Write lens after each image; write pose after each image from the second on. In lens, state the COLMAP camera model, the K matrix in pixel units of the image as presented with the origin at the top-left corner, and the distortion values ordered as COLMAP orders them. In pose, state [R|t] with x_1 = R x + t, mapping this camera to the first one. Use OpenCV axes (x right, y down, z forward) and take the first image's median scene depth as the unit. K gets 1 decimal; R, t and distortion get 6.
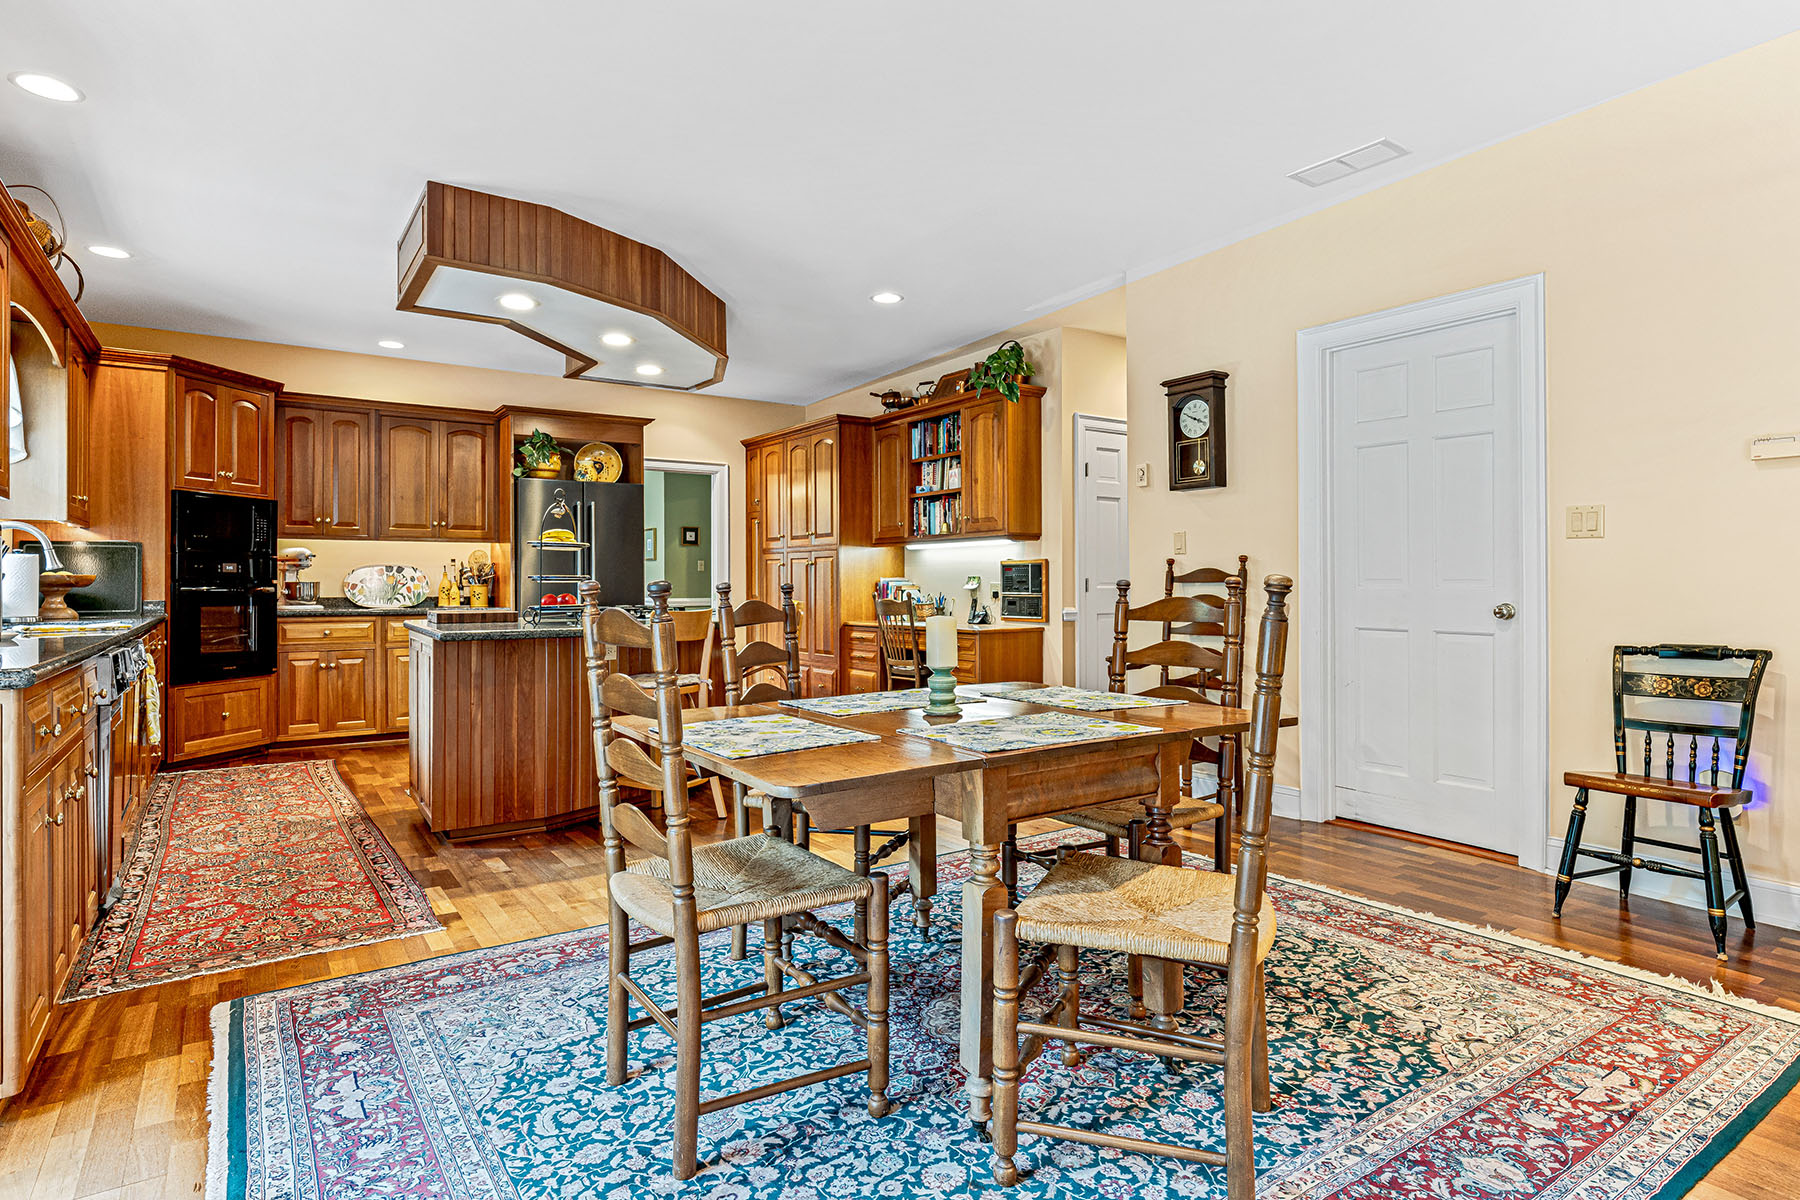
lens RADIAL K [[918.2, 0, 890.5], [0, 918.2, 574.6], [0, 0, 1]] dist [-0.011222, -0.000084]
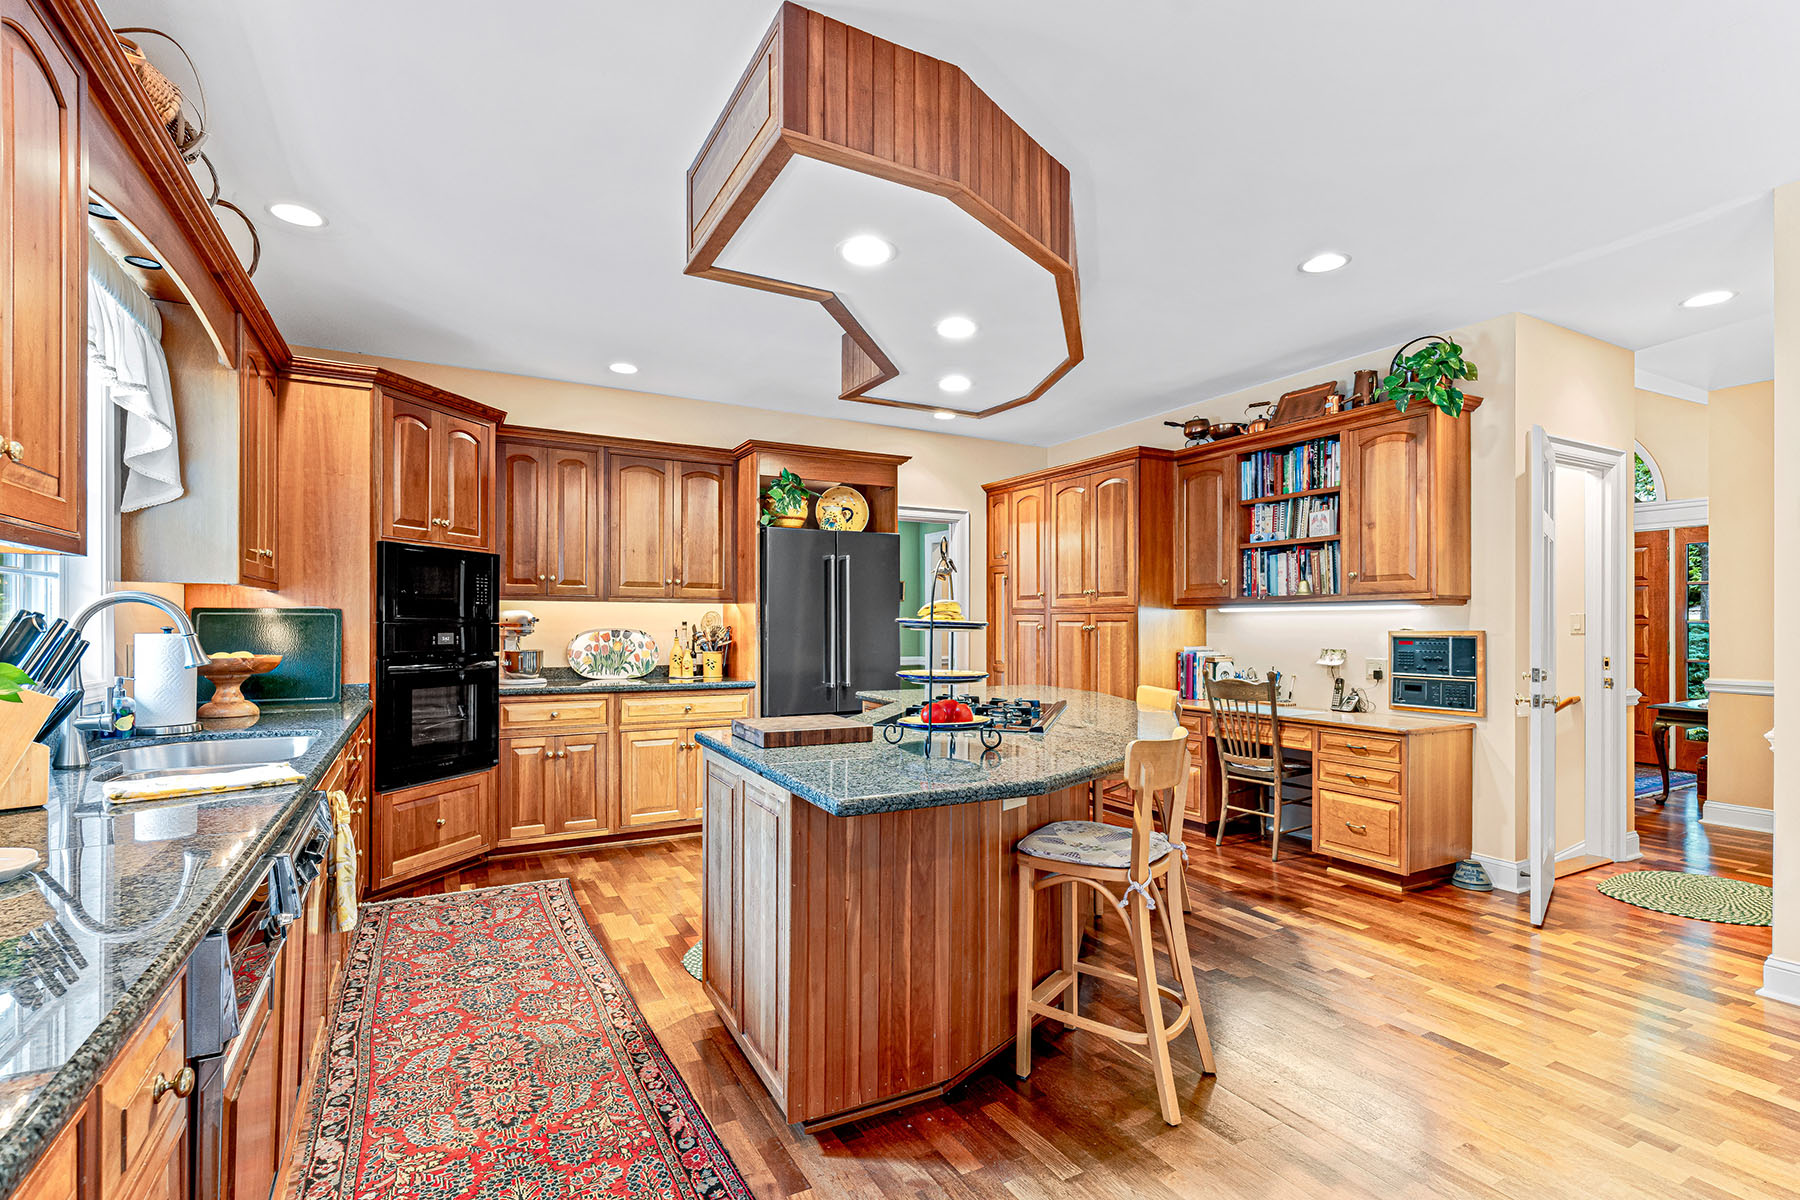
lens RADIAL K [[813.8, 0, 885.6], [0, 813.8, 622.9], [0, 0, 1]] dist [0.002438, -0.002170]
pose [[0.993303, 0.006261, -0.115370, -0.232663], [-0.005594, 0.999966, 0.006103, -0.025196], [0.115404, -0.005417, 0.993304, 0.301356]]
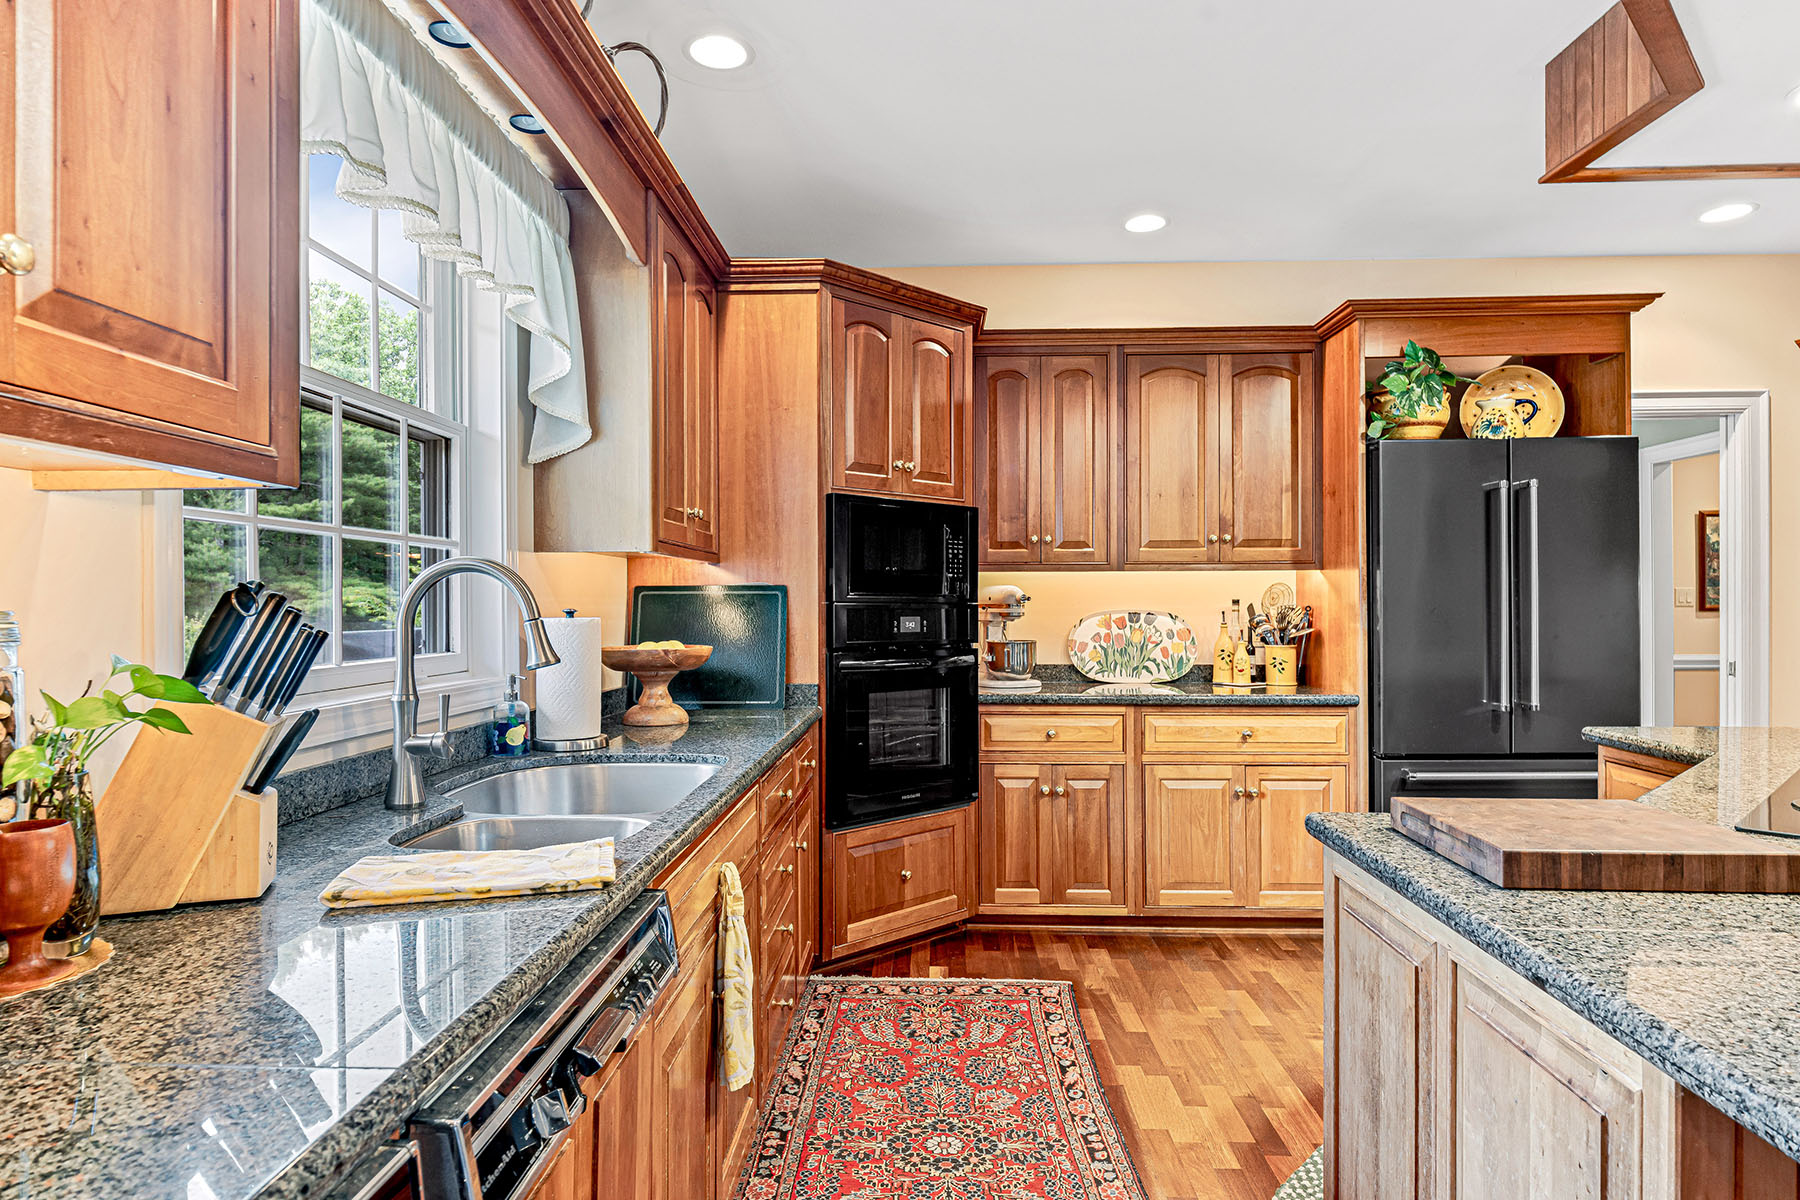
lens RADIAL K [[991.7, 0, 894.5], [0, 991.7, 613.2], [0, 0, 1]] dist [-0.005367, -0.006283]
pose [[0.787743, 0.004632, -0.615986, -0.307724], [0.005613, 0.999876, 0.014697, -0.021841], [0.615978, -0.015035, 0.787620, 0.445585]]
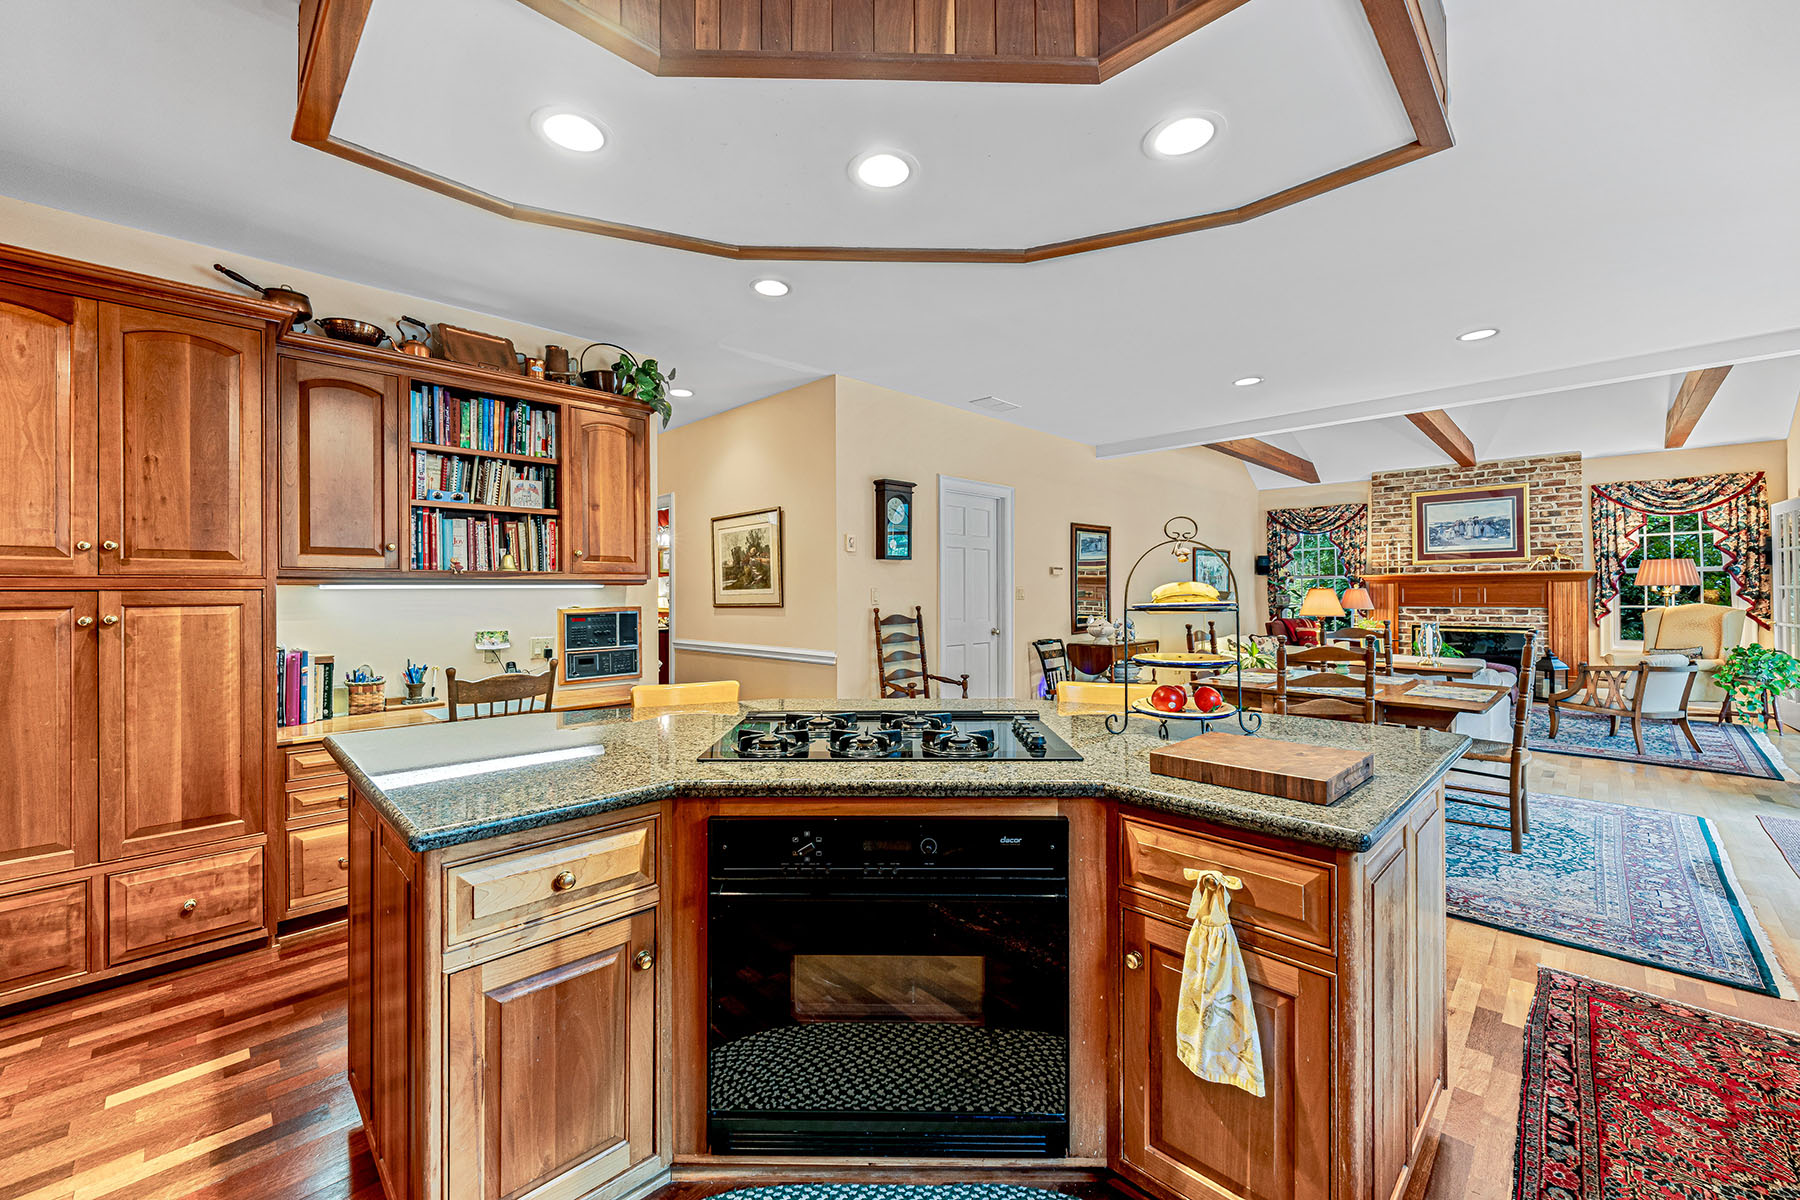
lens RADIAL K [[693.2, 0, 897.7], [0, 693.2, 587.6], [0, 0, 1]] dist [0.009972, 0.000453]
pose [[-0.168055, 0.006761, 0.985754, -0.550293], [-0.002237, 0.999971, -0.007240, -0.031948], [-0.985775, -0.003422, -0.168035, 0.875936]]
